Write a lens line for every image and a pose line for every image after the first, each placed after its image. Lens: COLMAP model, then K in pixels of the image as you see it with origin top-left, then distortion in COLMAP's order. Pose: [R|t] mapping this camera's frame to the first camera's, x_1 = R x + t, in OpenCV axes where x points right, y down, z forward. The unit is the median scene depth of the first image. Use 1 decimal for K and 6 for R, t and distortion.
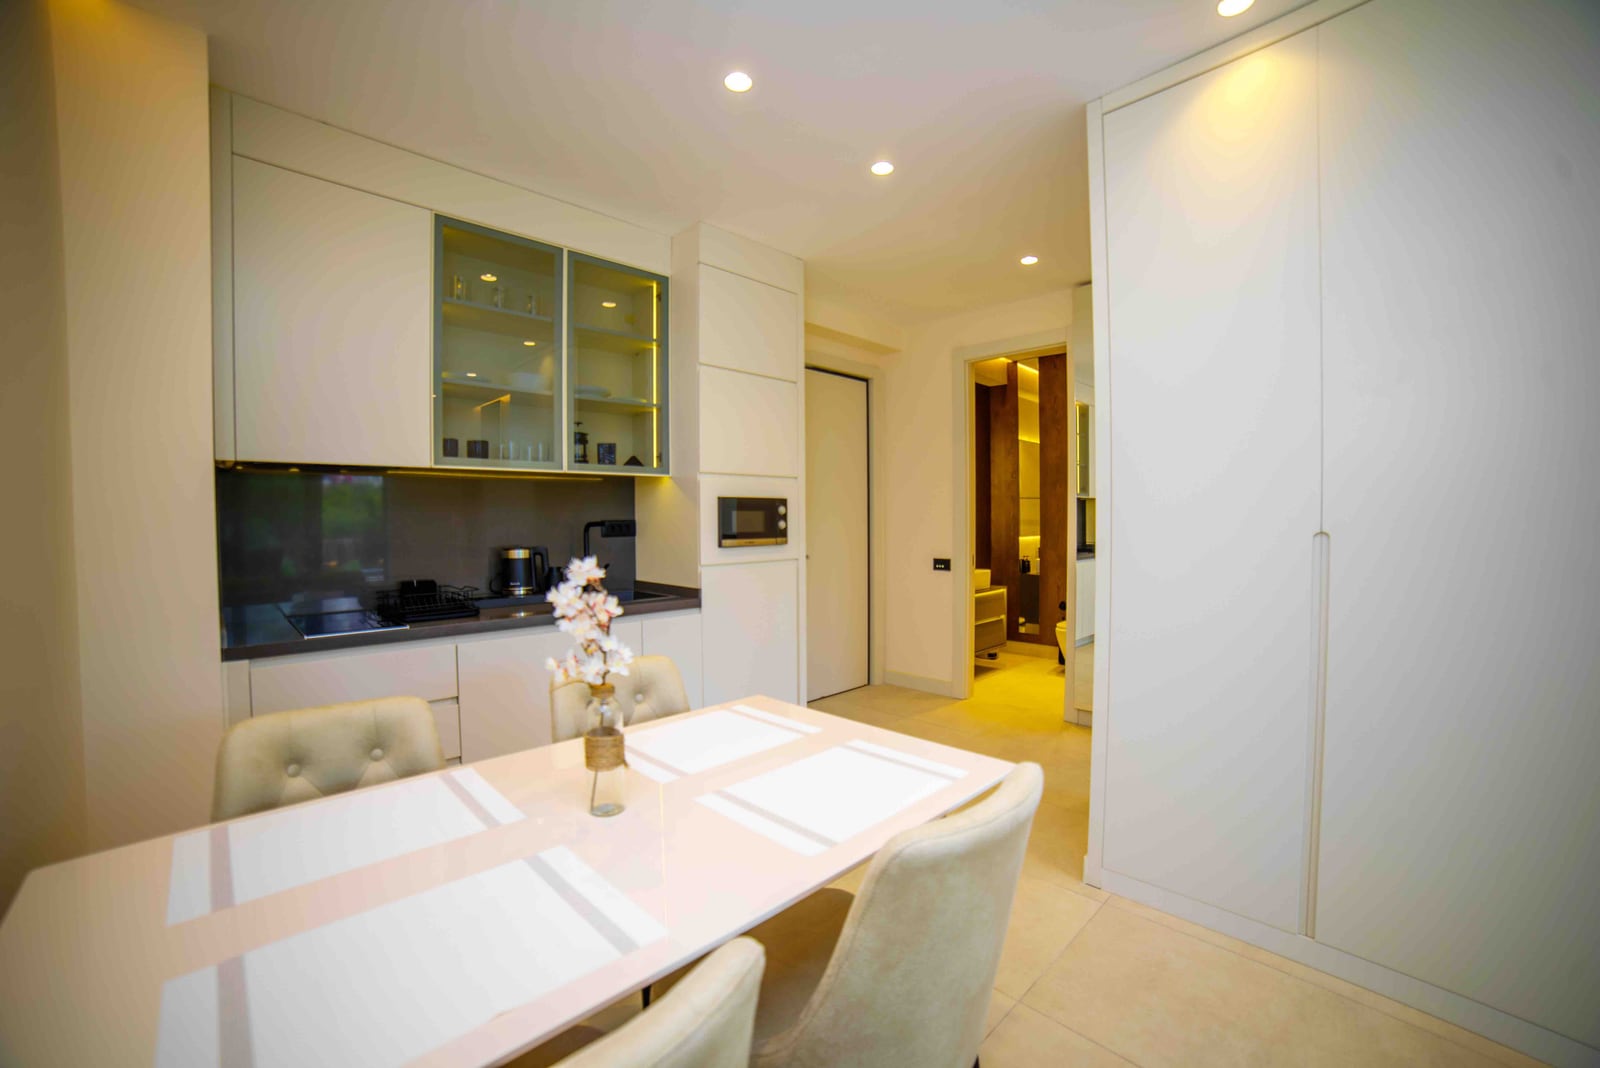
lens RADIAL K [[646.0, 0, 800.0], [0, 646.0, 534.0], [0, 0, 1]] dist [-0.110834, 0.039093]
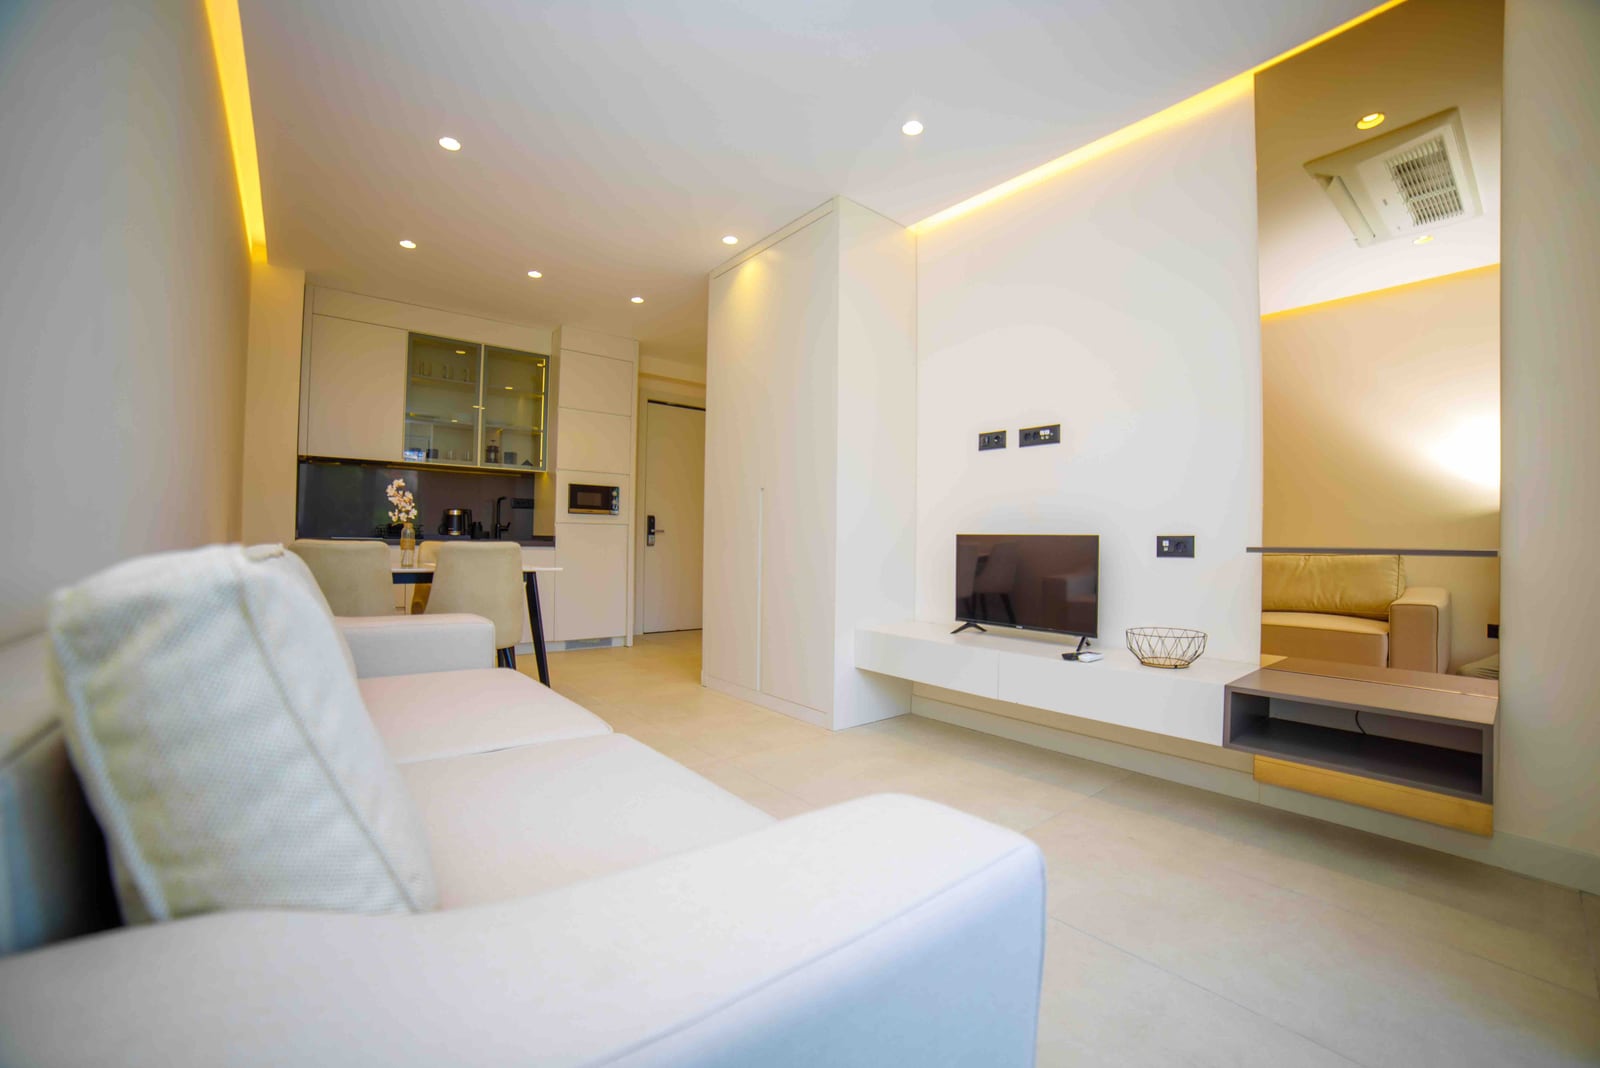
lens RADIAL K [[646.0, 0, 800.0], [0, 646.0, 534.0], [0, 0, 1]] dist [-0.110834, 0.039093]
pose [[0.995650, 0.021879, -0.090565, 0.657742], [-0.025226, 0.999034, -0.035985, 0.125256], [0.089690, 0.038113, 0.995240, -0.643861]]
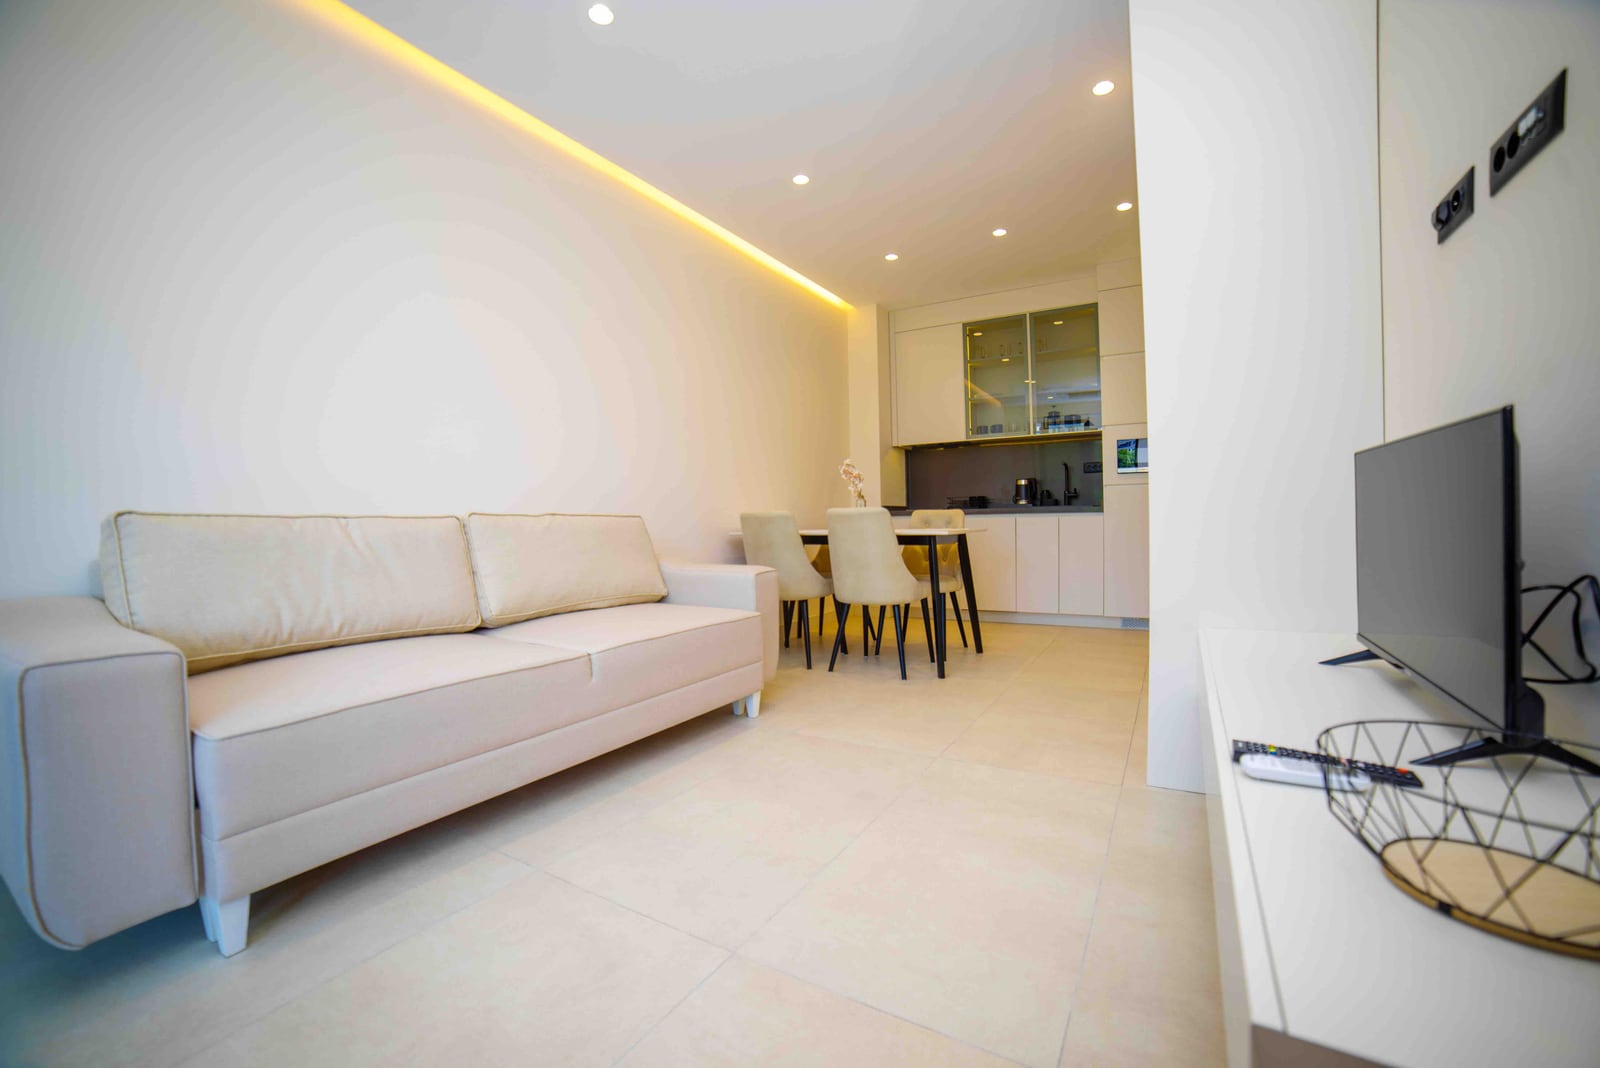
lens RADIAL K [[646.0, 0, 800.0], [0, 646.0, 534.0], [0, 0, 1]] dist [-0.110834, 0.039093]
pose [[0.258866, 0.023298, -0.965632, 1.138048], [-0.001217, 0.999716, 0.023794, 0.132809], [0.965912, -0.004984, 0.258821, -0.109175]]
